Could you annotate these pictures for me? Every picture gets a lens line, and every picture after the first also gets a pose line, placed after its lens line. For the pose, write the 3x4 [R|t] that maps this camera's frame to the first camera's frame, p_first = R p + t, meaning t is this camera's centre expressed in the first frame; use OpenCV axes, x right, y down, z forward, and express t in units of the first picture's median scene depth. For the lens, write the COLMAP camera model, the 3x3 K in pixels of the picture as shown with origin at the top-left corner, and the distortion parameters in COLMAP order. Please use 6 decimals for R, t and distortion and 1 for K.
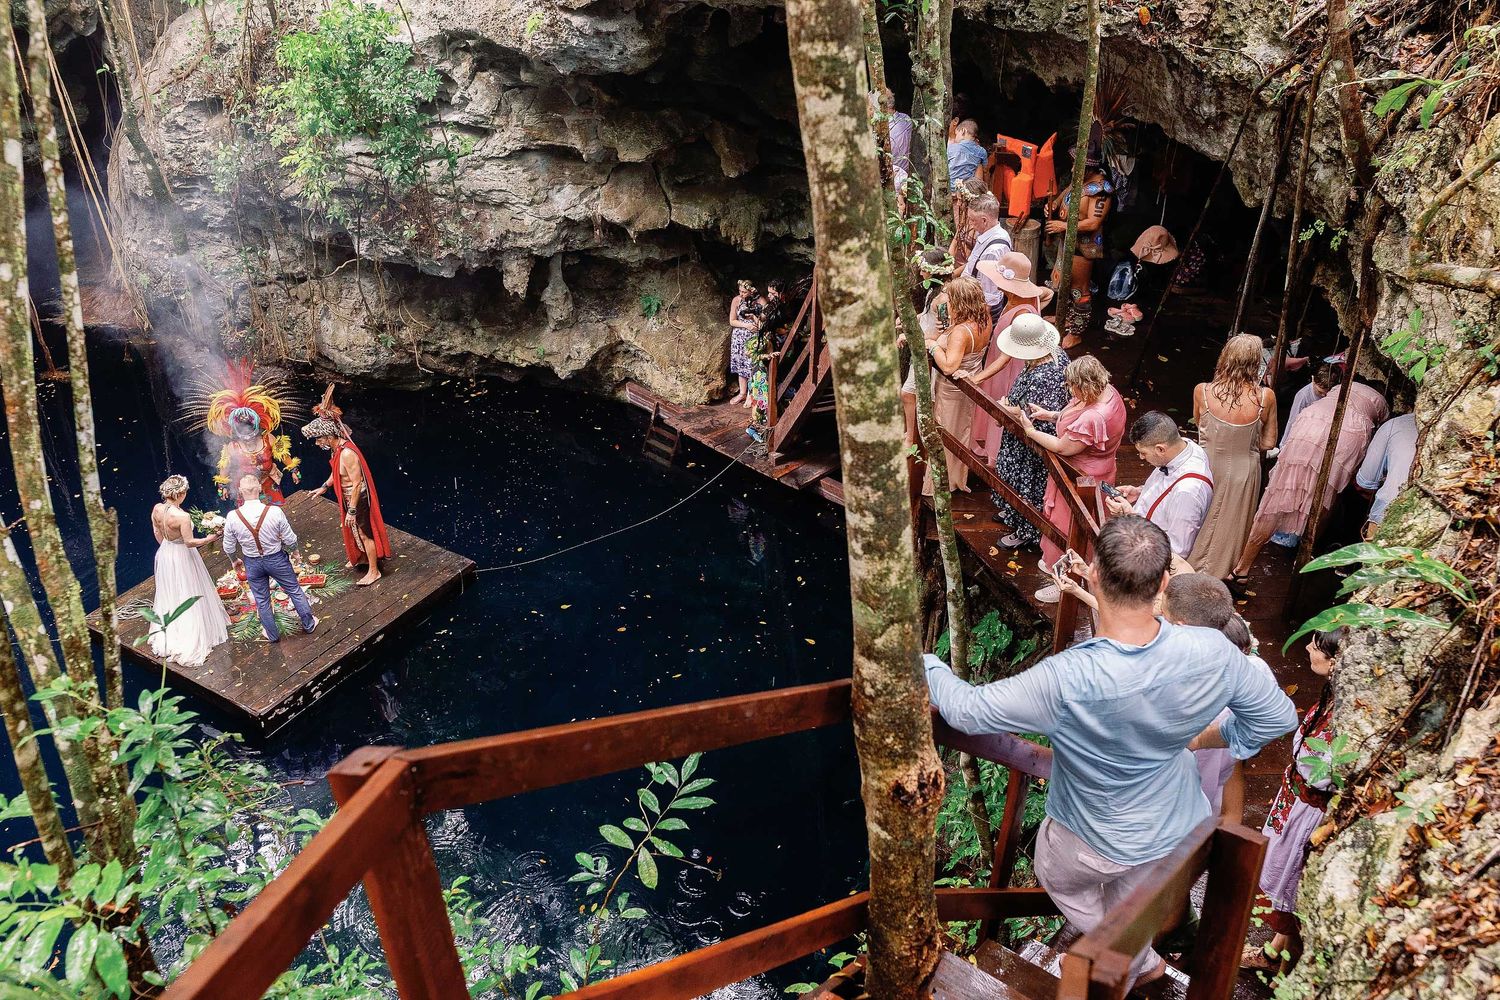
lens RADIAL K [[1406.3, 0, 750.0], [0, 1406.3, 500.0], [0, 0, 1]] dist [0.006677, -0.015248]
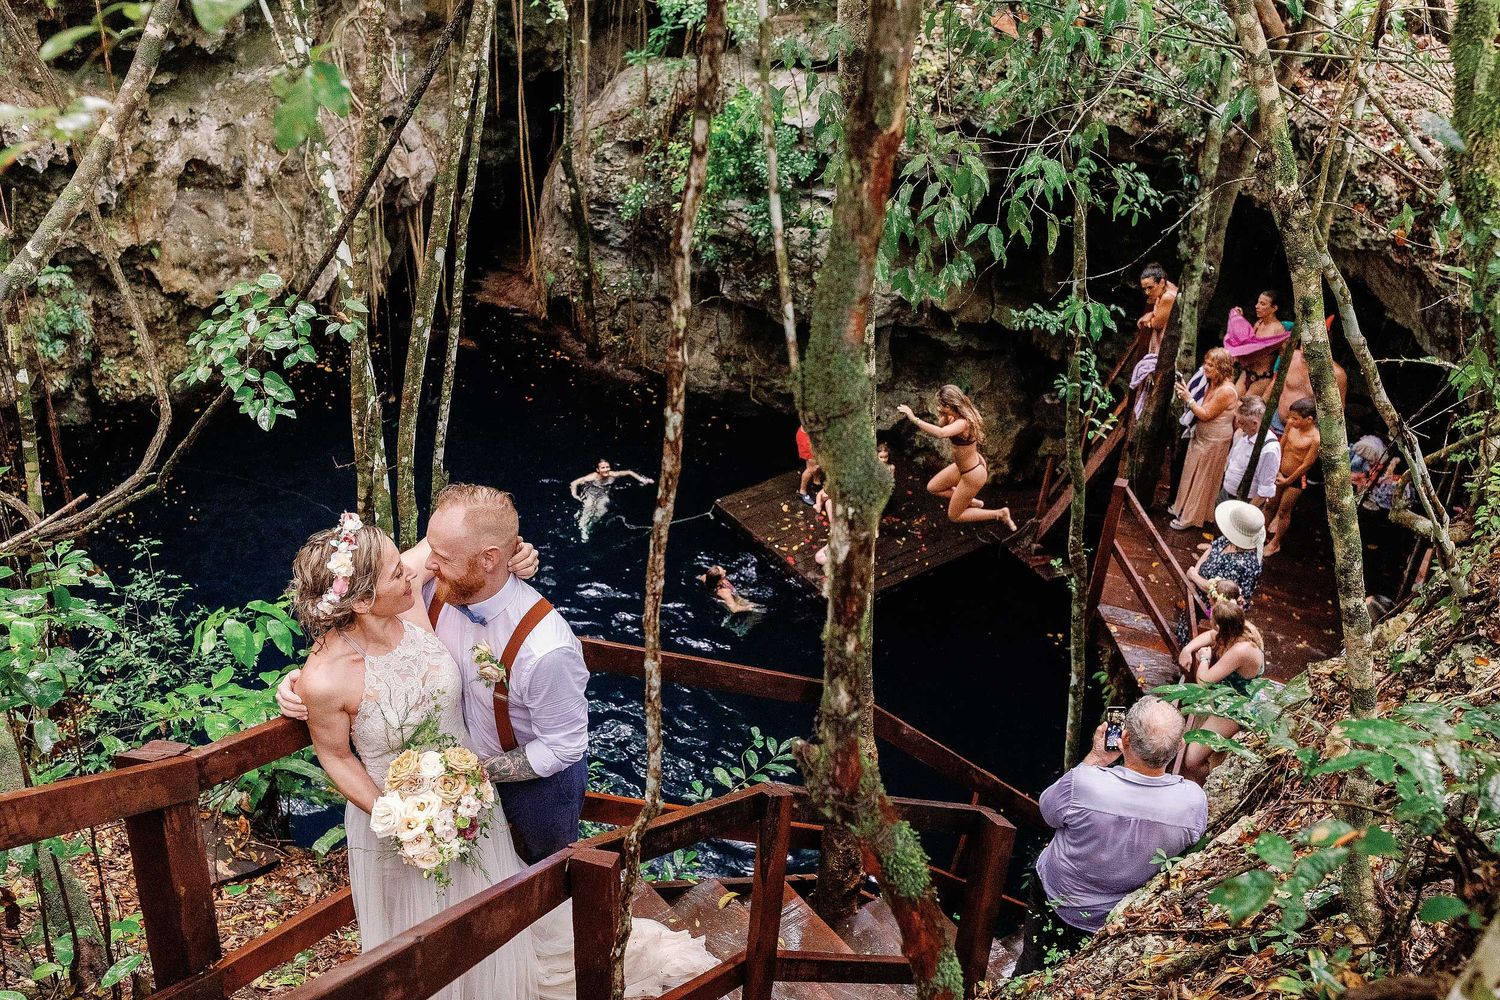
lens RADIAL K [[1479.0, 0, 748.9], [0, 1479.0, 530.4], [0, 0, 1]] dist [-0.007701, -0.018288]
pose [[0.940105, 0.231515, -0.250208, 0.094747], [-0.234648, 0.971920, 0.017668, -0.012040], [0.247272, 0.042101, 0.968031, -0.167745]]
